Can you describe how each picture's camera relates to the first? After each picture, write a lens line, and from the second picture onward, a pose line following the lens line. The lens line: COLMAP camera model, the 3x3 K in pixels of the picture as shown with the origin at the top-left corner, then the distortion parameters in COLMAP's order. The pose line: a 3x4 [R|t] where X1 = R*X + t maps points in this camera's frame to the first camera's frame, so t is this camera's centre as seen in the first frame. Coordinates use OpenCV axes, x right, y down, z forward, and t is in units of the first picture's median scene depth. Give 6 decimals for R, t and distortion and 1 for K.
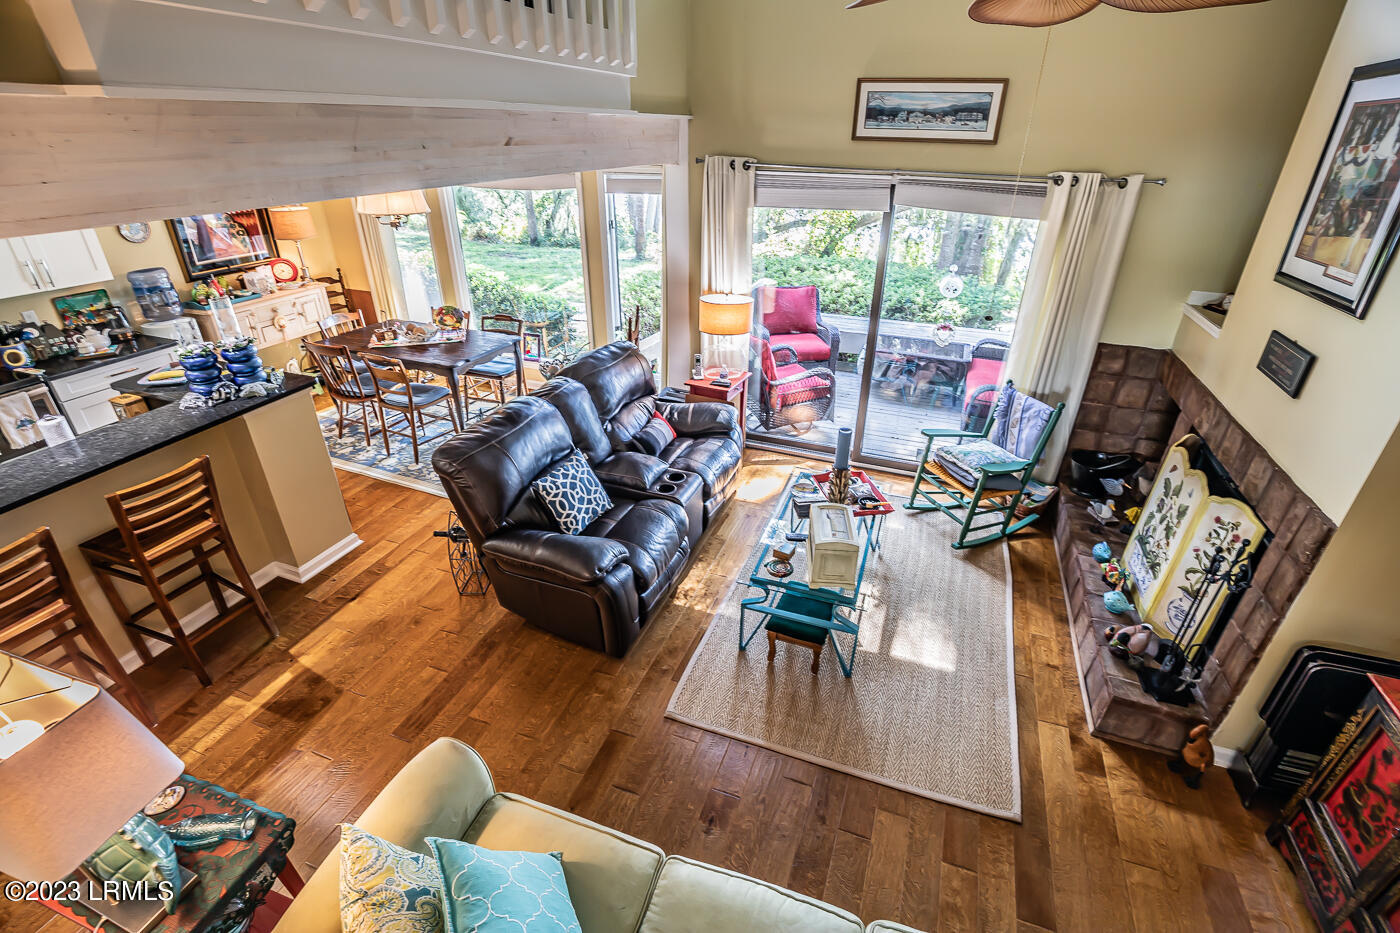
lens RADIAL K [[639.5, 0, 704.5], [0, 639.5, 480.9], [0, 0, 1]] dist [-0.031049, 0.001852]
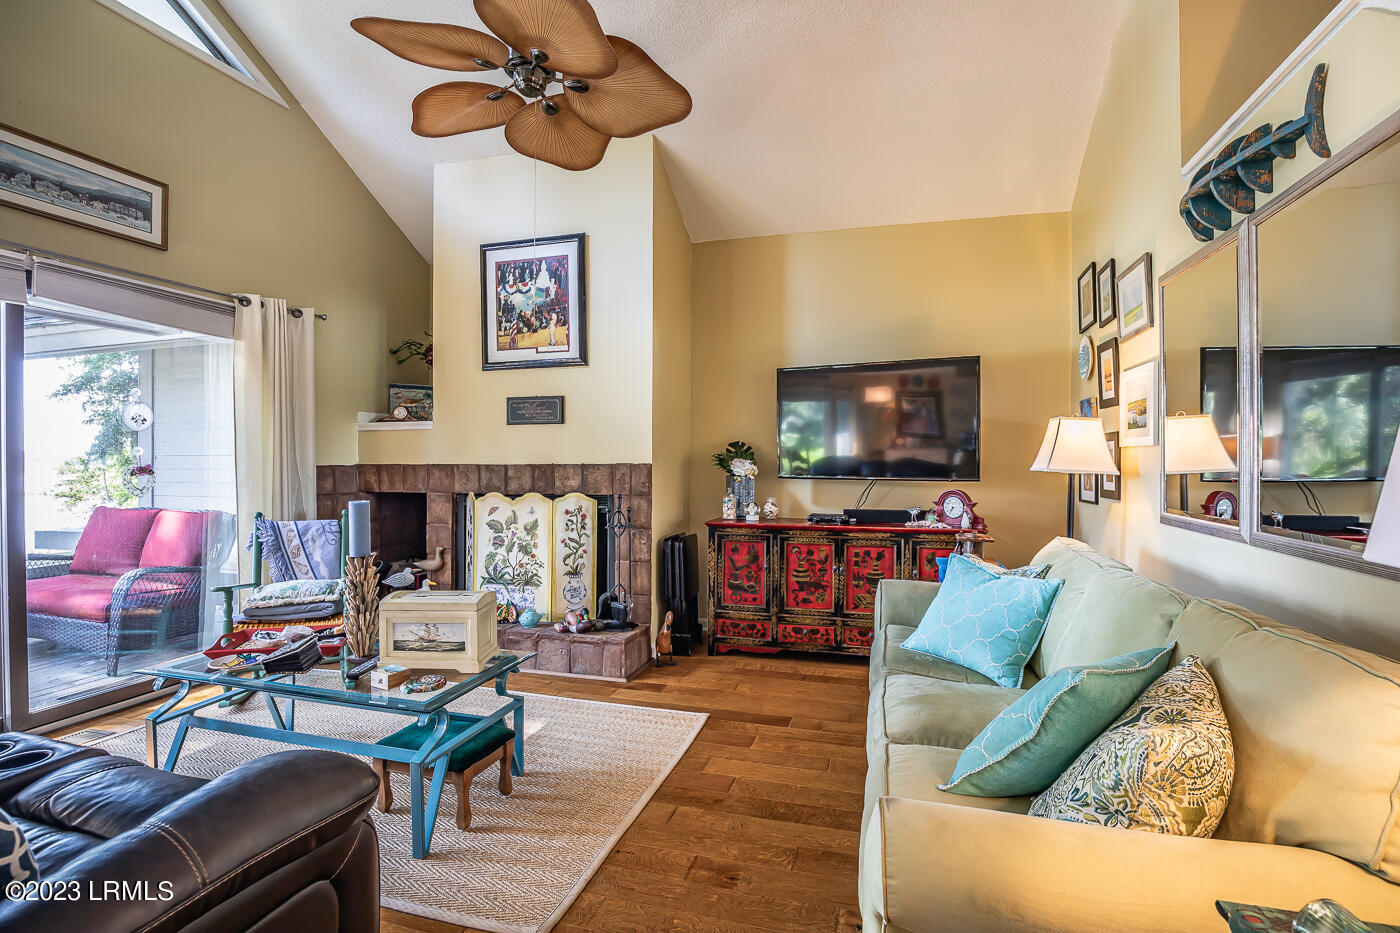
lens RADIAL K [[661.9, 0, 712.3], [0, 661.9, 461.4], [0, 0, 1]] dist [-0.001873, -0.000616]
pose [[-0.072413, -0.015146, 0.997260, -0.466017], [0.482211, 0.874722, 0.048299, 0.032583], [-0.873057, 0.484388, -0.056037, 0.502858]]
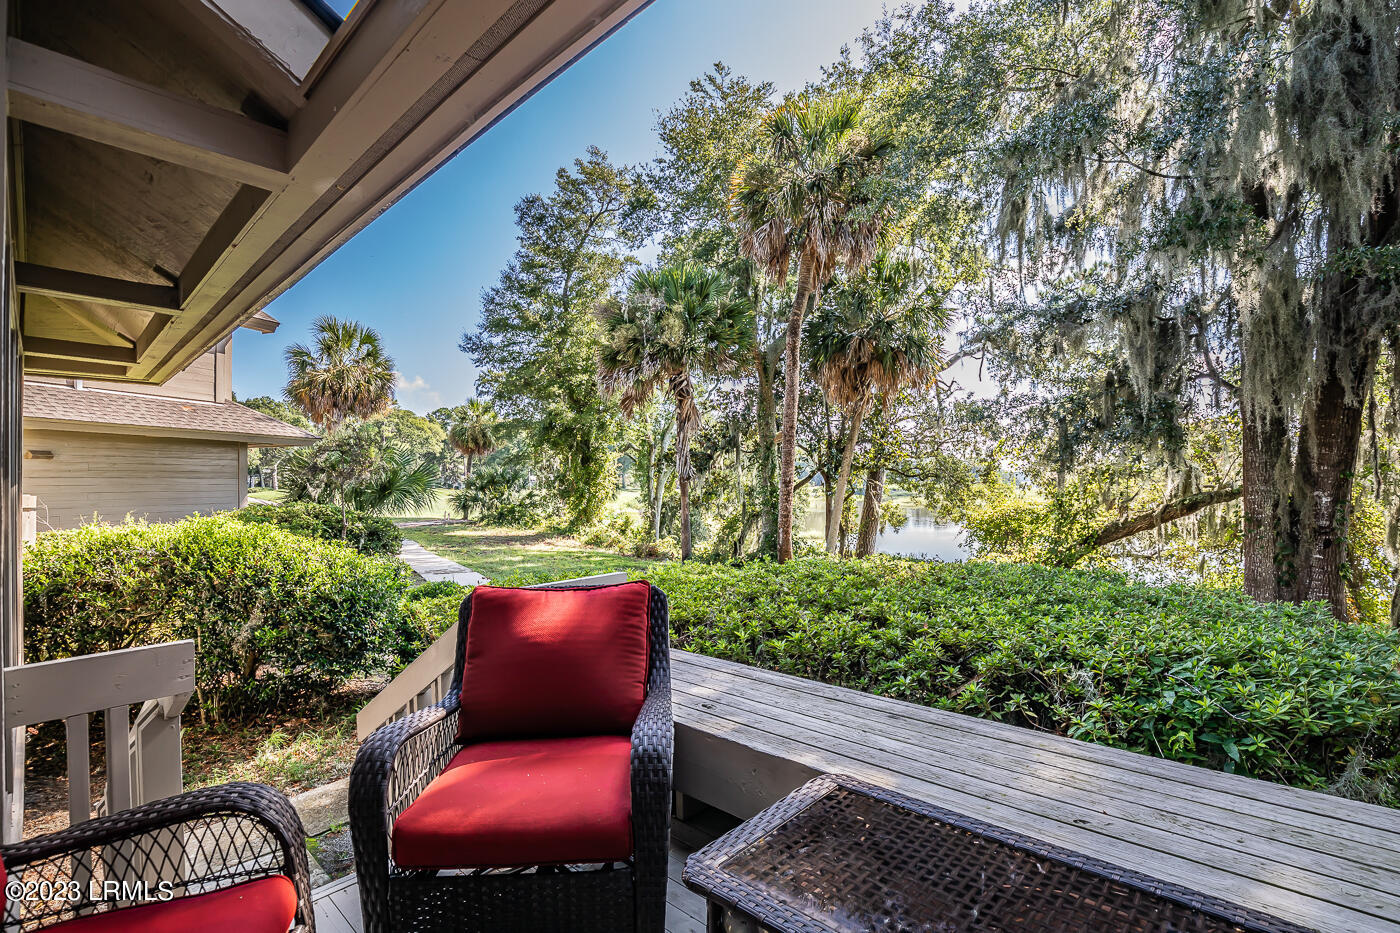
lens RADIAL K [[648.6, 0, 719.3], [0, 648.6, 472.4], [0, 0, 1]] dist [-0.034692, -0.000027]
pose [[0.924074, -0.023276, -0.381504, 0.535862], [-0.170981, 0.867528, -0.467077, -0.346307], [0.341837, 0.496844, 0.797680, 1.212270]]
